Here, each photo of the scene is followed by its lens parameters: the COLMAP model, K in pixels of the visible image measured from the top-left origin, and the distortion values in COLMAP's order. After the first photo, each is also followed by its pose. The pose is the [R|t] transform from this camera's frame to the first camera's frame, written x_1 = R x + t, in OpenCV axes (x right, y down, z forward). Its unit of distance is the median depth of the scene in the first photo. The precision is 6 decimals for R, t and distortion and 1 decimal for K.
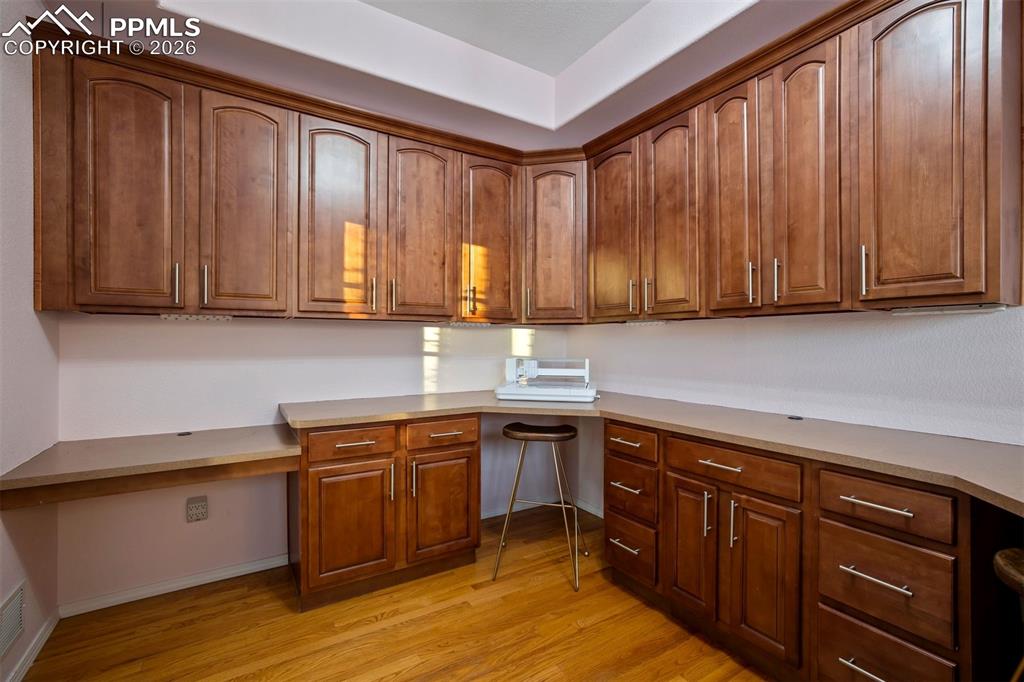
lens RADIAL K [[443.2, 0, 512.0], [0, 443.2, 341.0], [0, 0, 1]] dist [-0.038926, 0.000124]
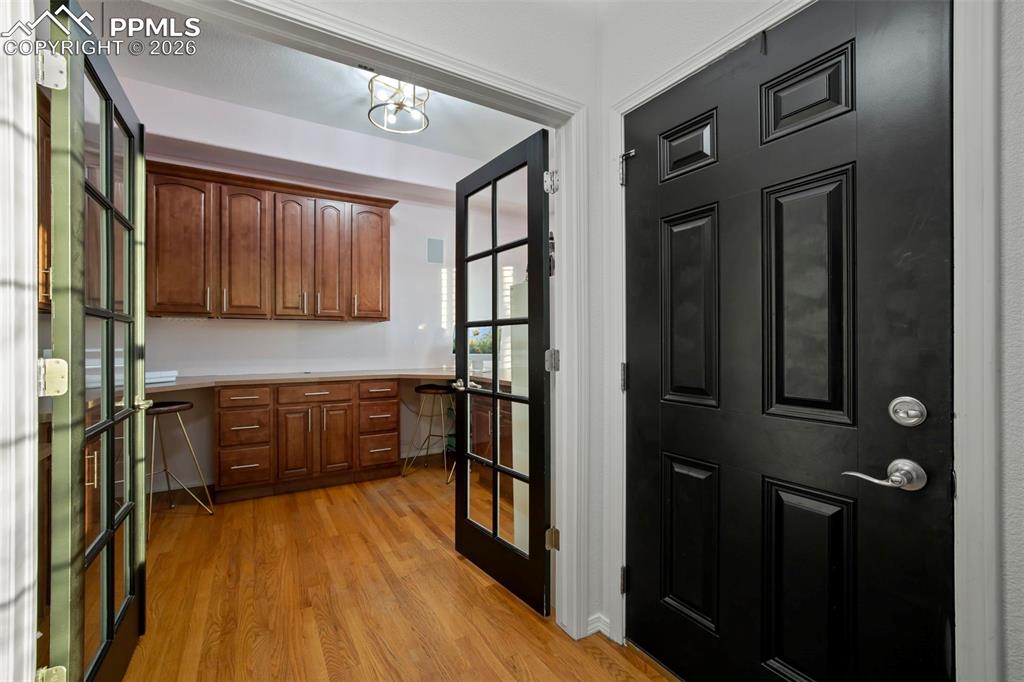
lens RADIAL K [[436.9, 0, 510.6], [0, 436.9, 340.6], [0, 0, 1]] dist [-0.038304, 0.014037]
pose [[0.011770, 0.002177, 0.999928, -1.300818], [0.003994, 0.999990, -0.002224, 0.040333], [-0.999923, 0.004020, 0.011761, 0.059650]]
